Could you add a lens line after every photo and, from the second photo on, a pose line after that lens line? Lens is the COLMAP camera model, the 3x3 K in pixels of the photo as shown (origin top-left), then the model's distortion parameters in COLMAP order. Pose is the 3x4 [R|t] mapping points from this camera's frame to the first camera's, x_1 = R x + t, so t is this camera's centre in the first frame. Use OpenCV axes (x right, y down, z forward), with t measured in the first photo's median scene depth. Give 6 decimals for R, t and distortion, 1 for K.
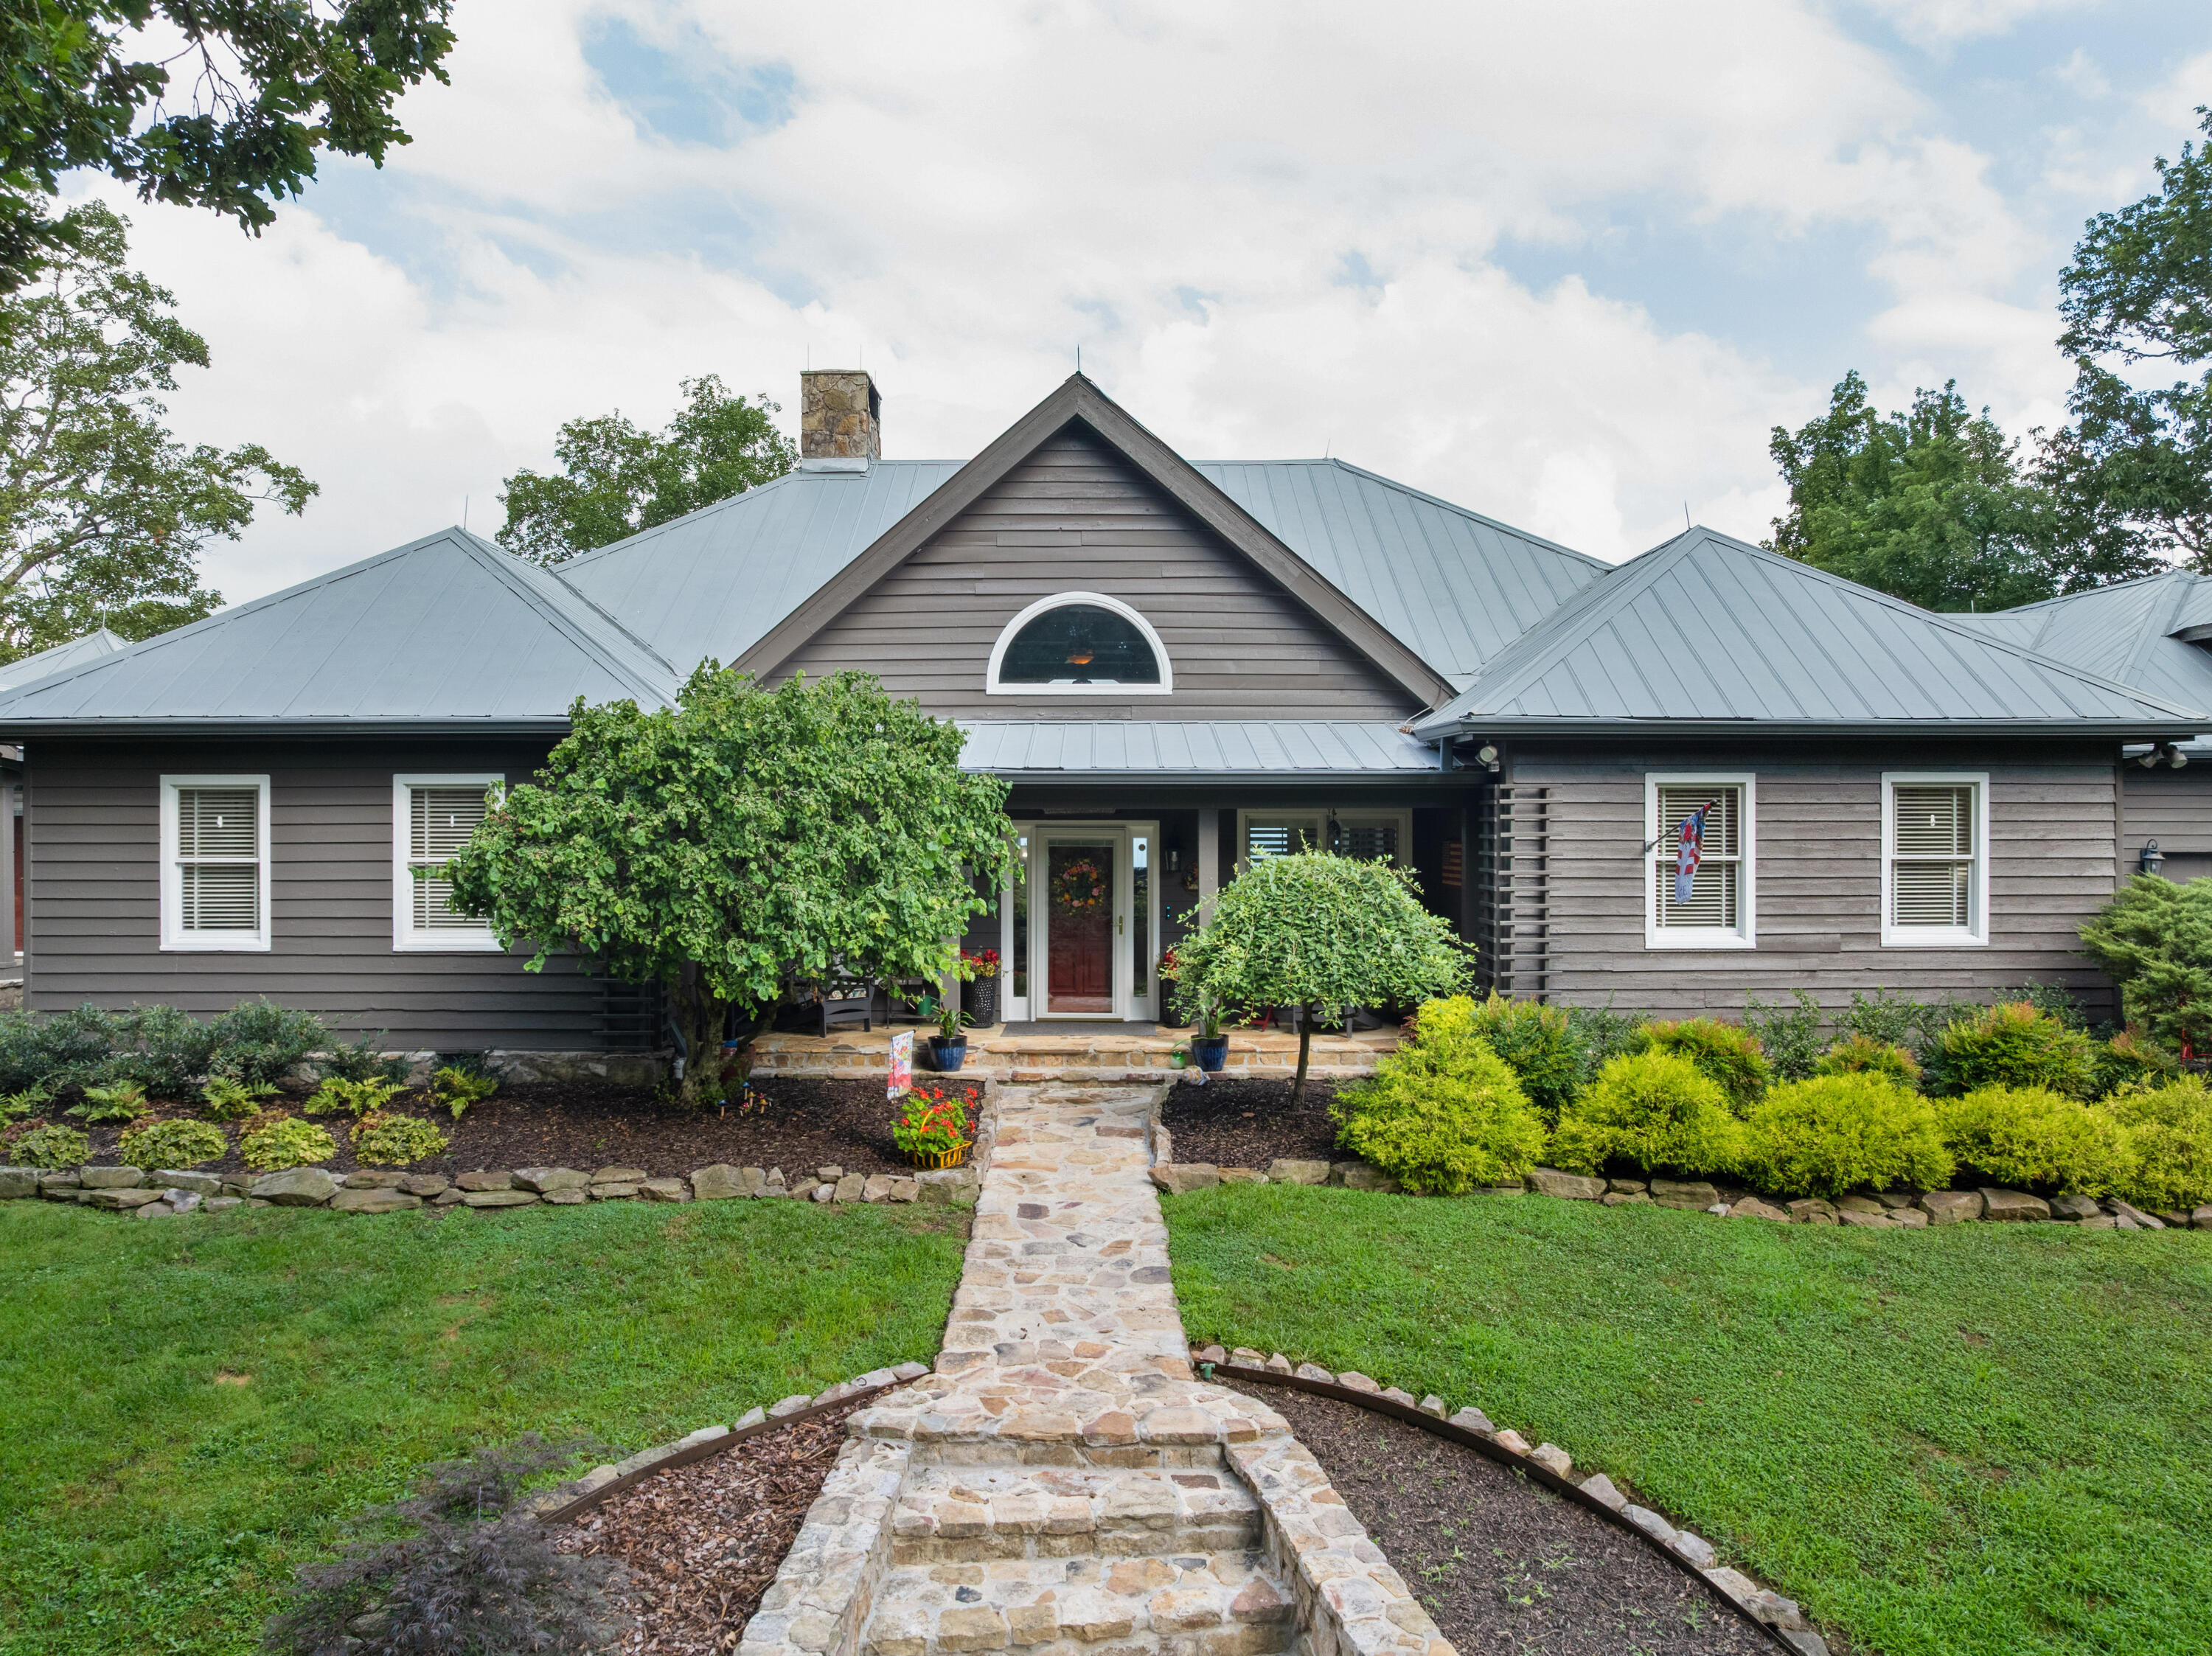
lens RADIAL K [[1569.0, 0, 1106.1], [0, 1569.0, 839.6], [0, 0, 1]] dist [-0.044530, 0.013810]
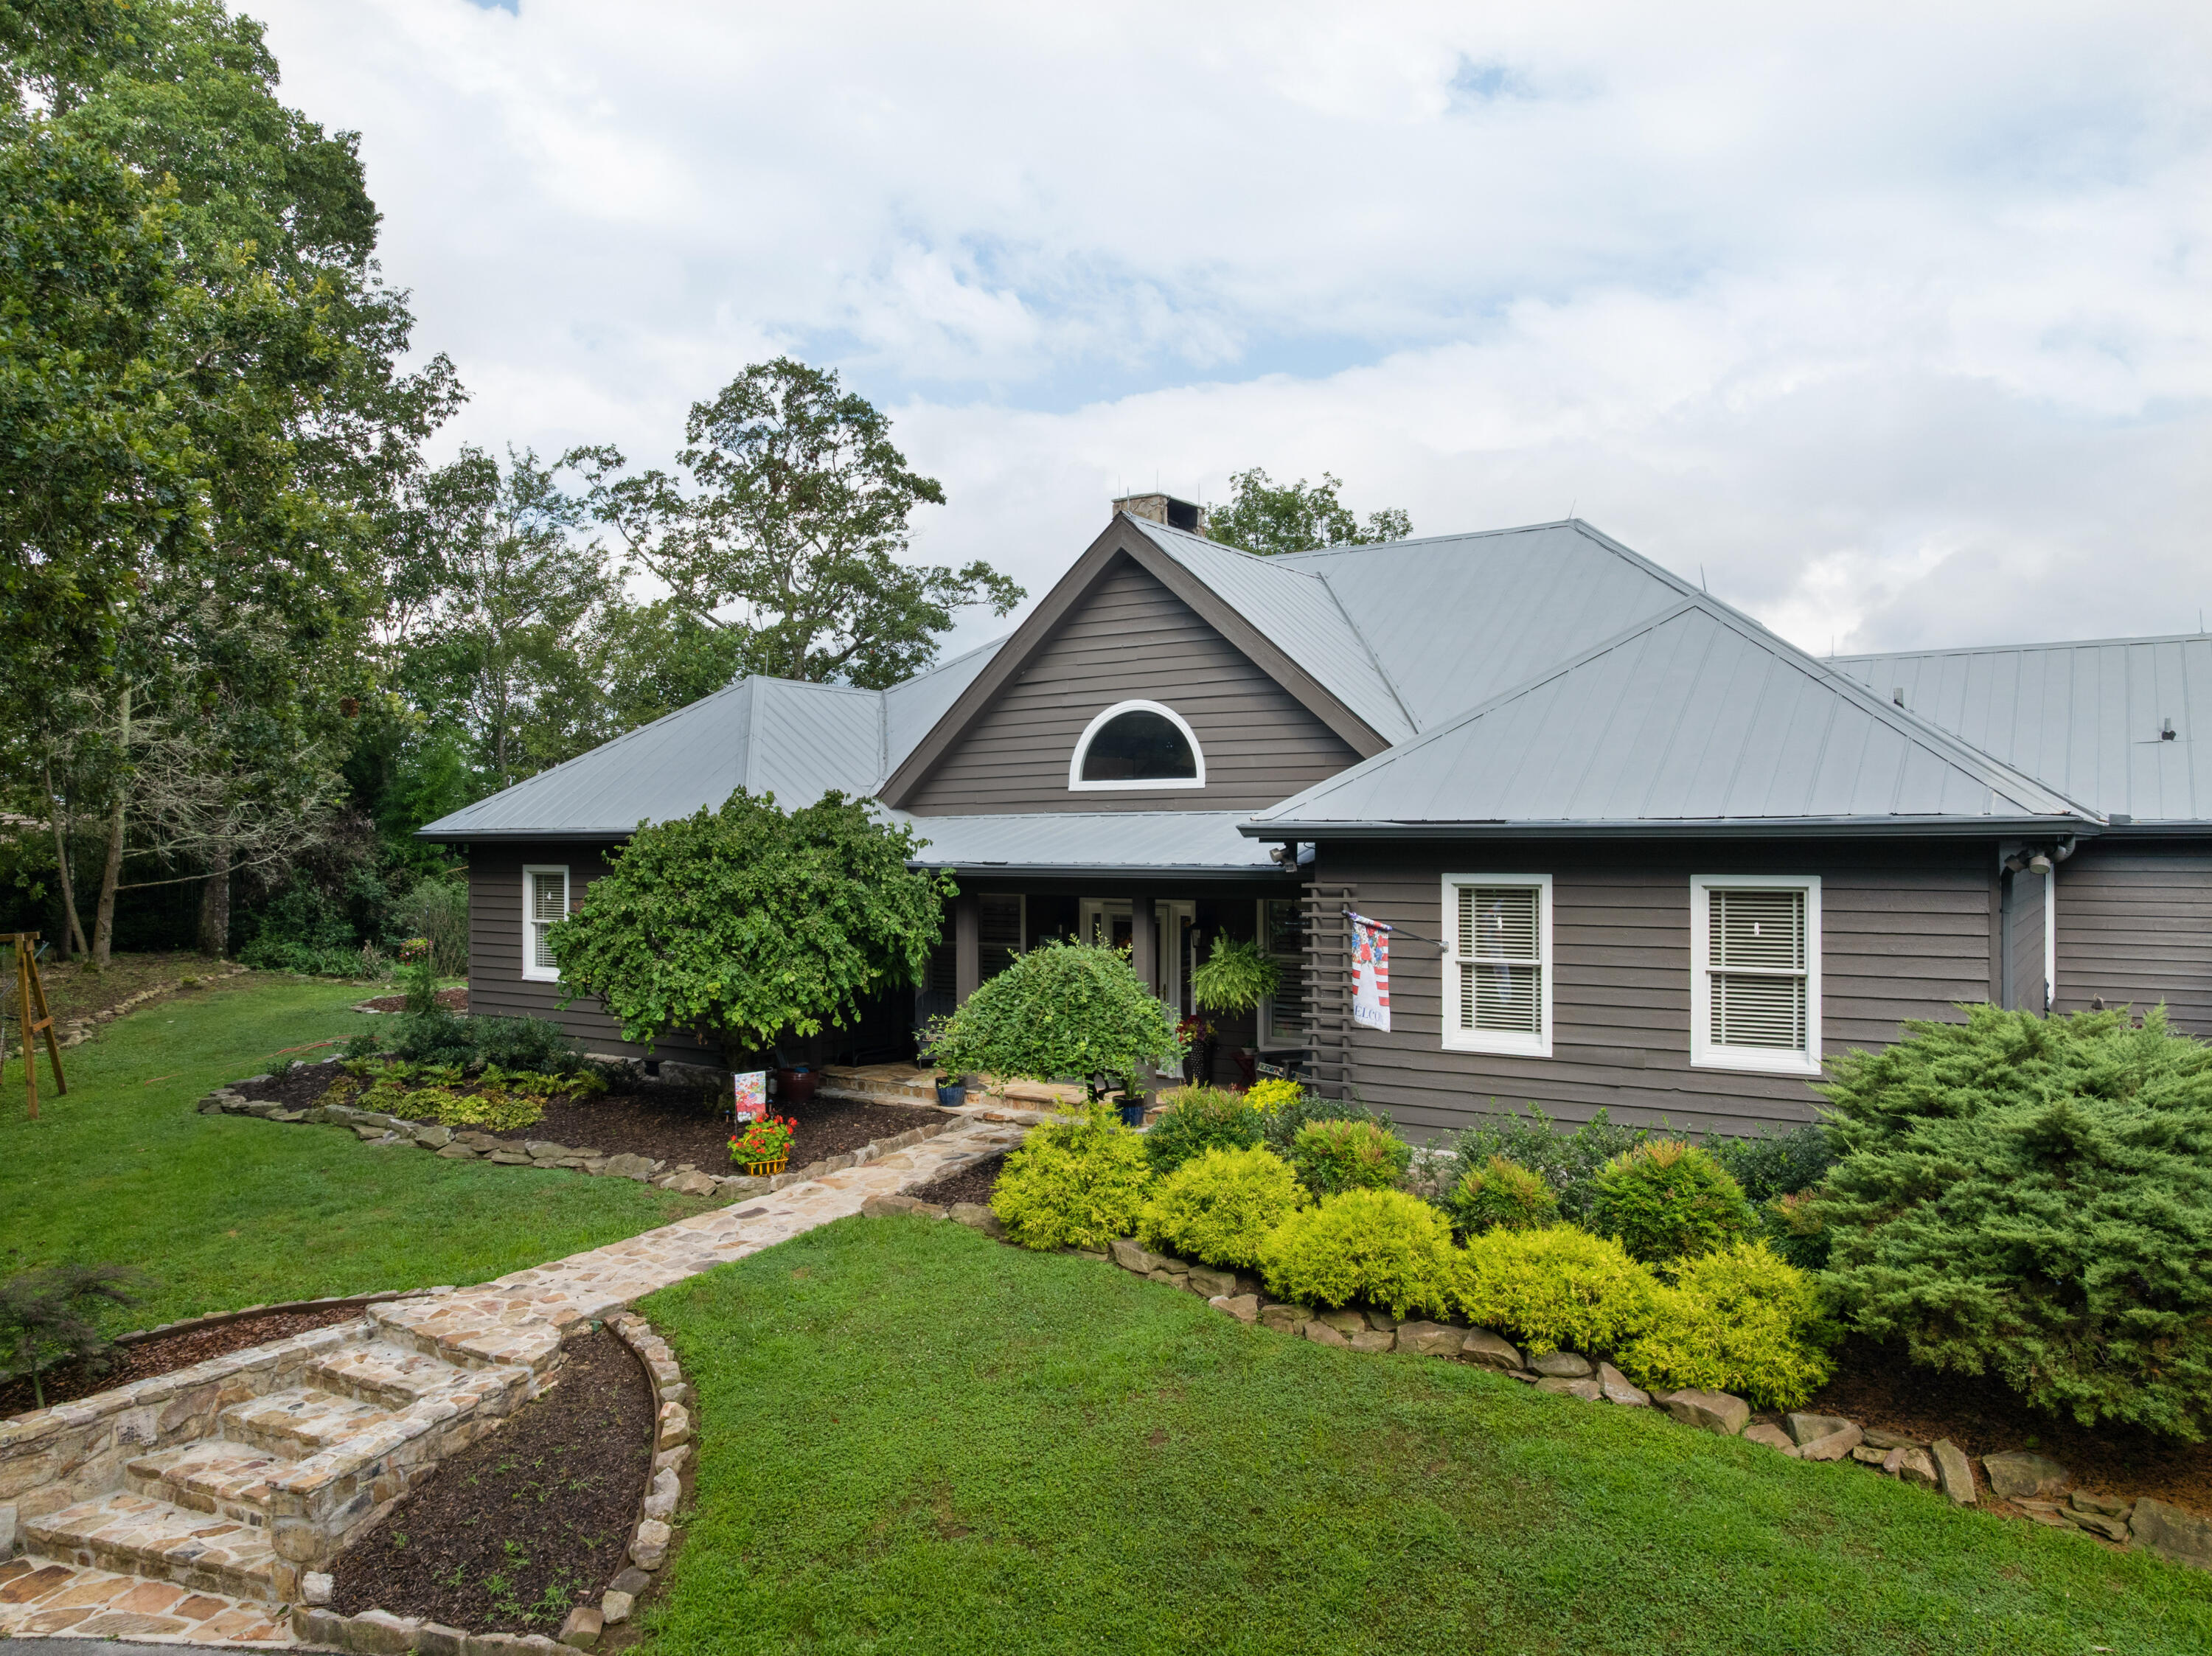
lens RADIAL K [[1569.0, 0, 1102.1], [0, 1569.0, 840.1], [0, 0, 1]] dist [-0.044530, 0.013810]
pose [[0.822338, -0.002355, -0.568995, 0.745103], [-0.003264, 0.999955, -0.008856, -0.055006], [0.568990, 0.009139, 0.822293, 0.052987]]
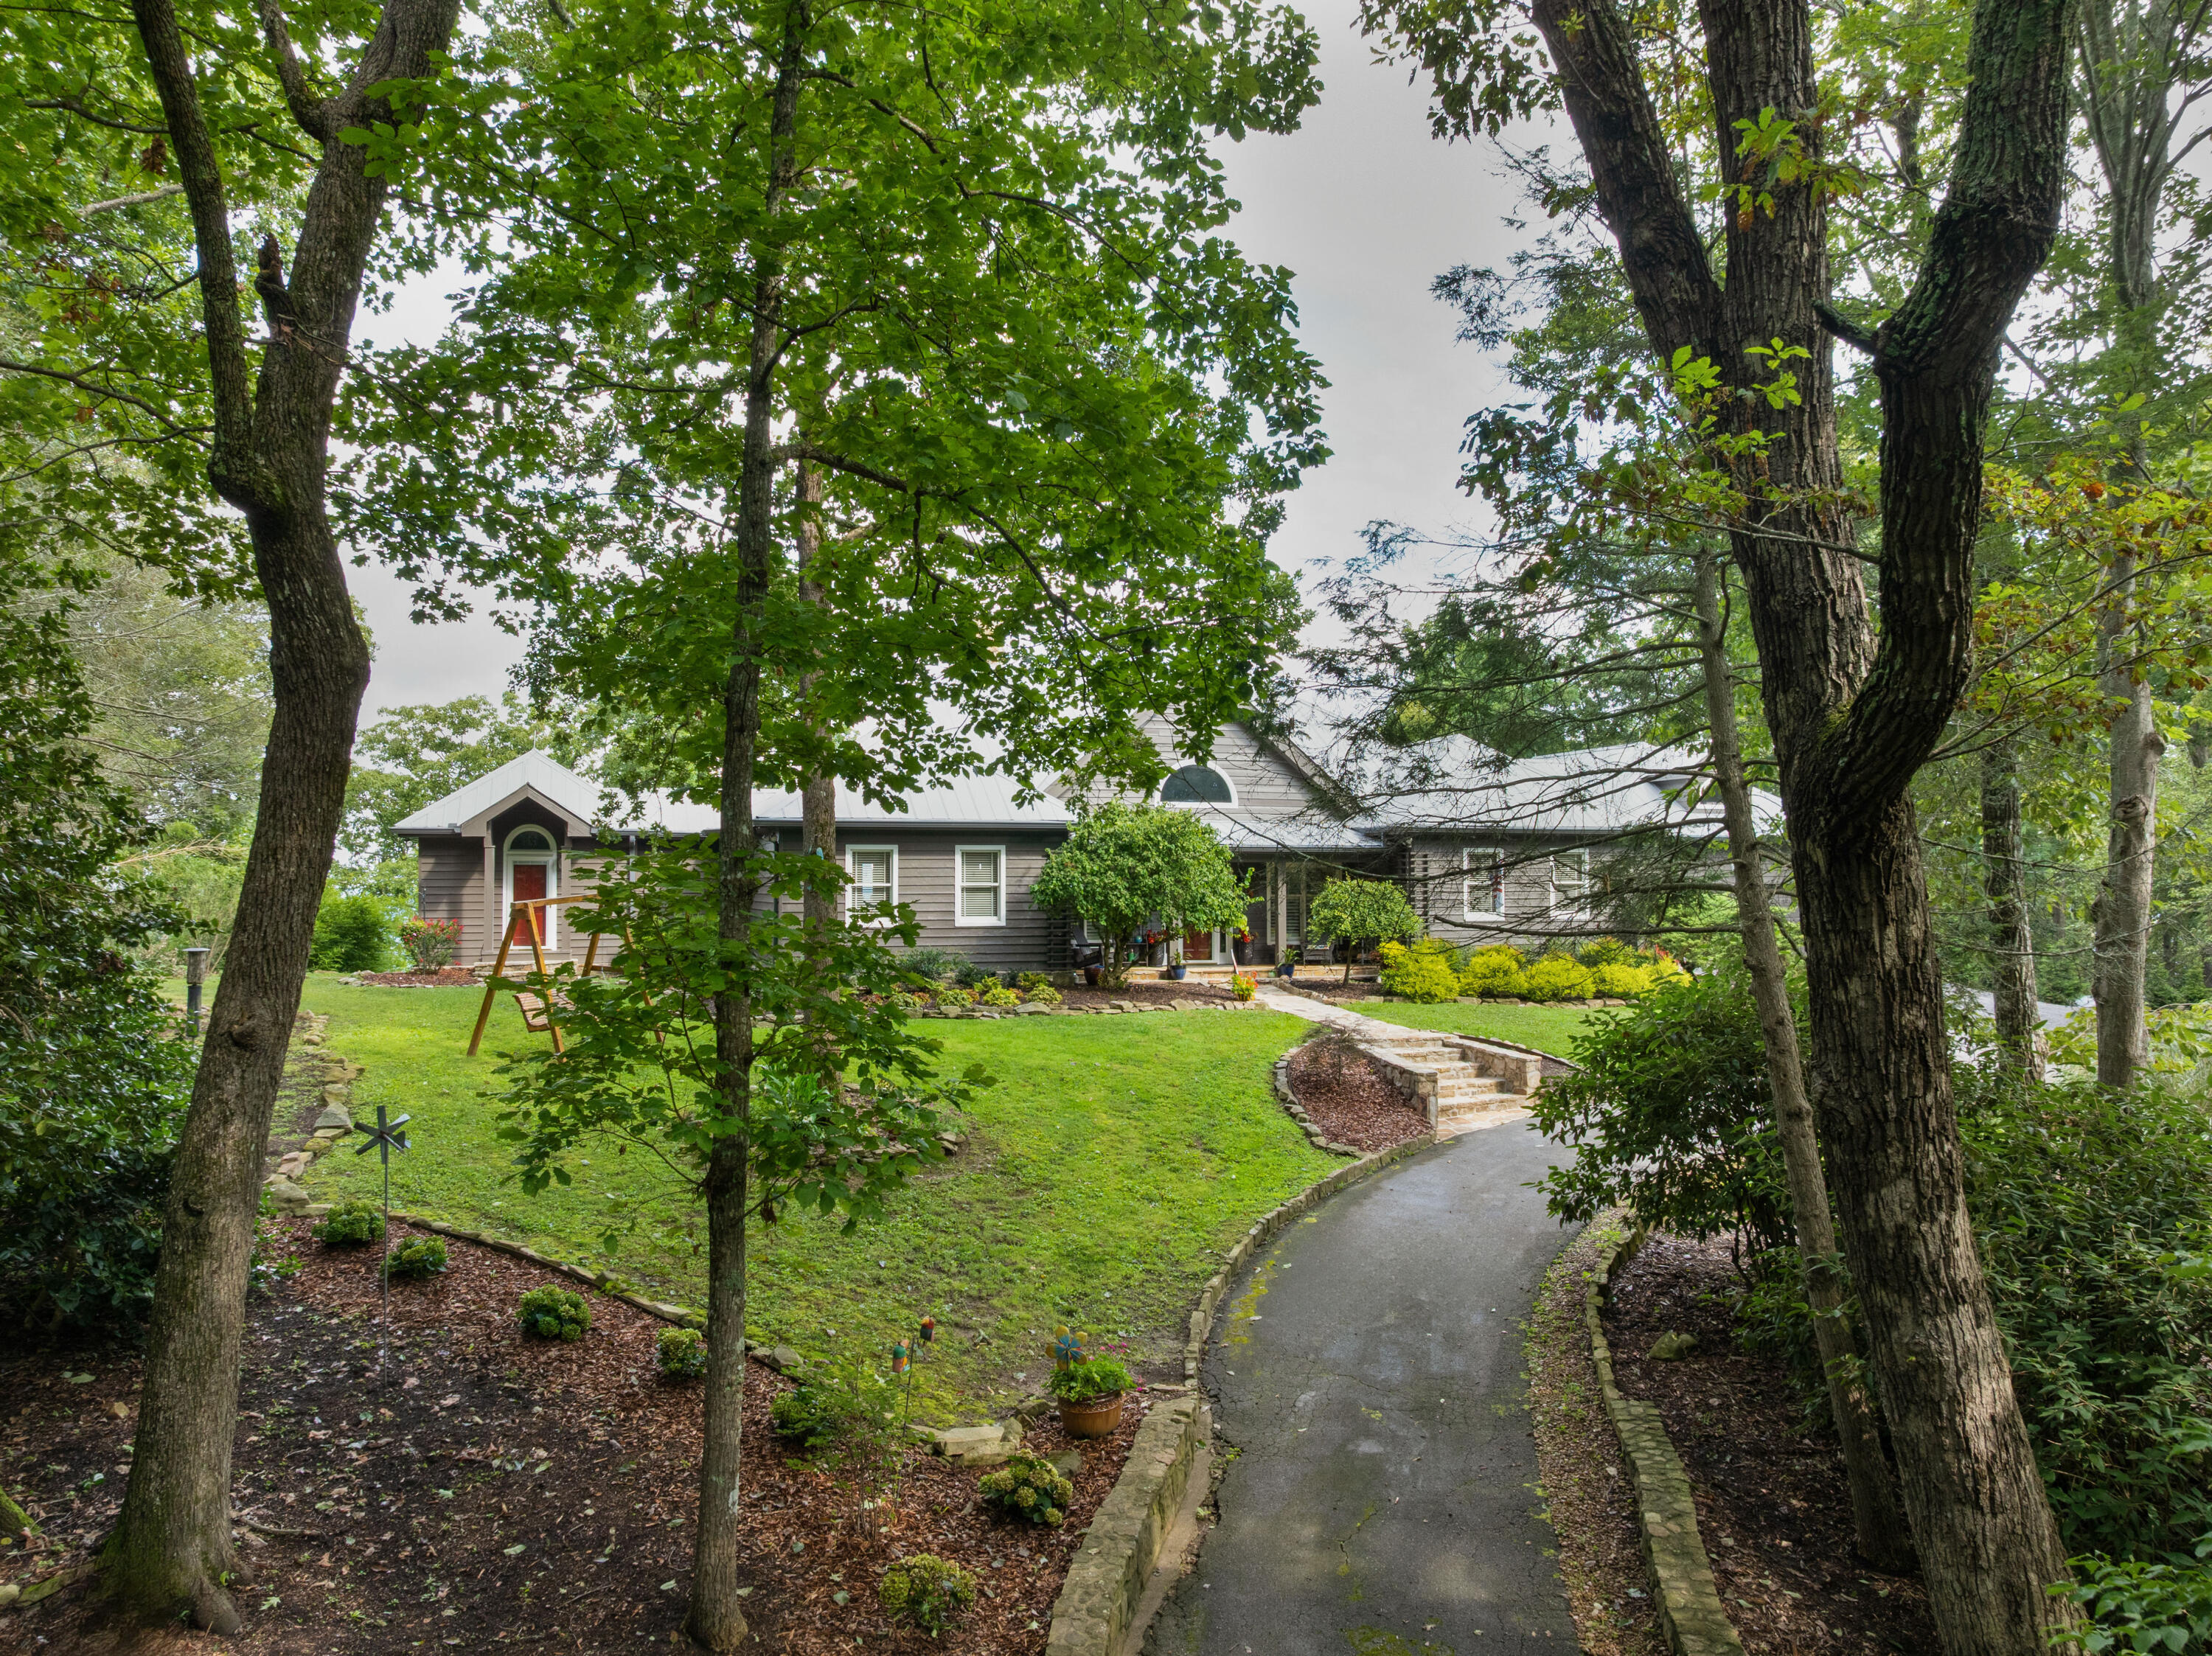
lens RADIAL K [[1569.0, 0, 1101.3], [0, 1569.0, 837.4], [0, 0, 1]] dist [-0.044530, 0.013810]
pose [[0.957017, 0.008457, 0.289907, -0.901125], [0.002791, 0.999260, -0.038362, 0.032427], [-0.290017, 0.037523, 0.956286, -1.162571]]
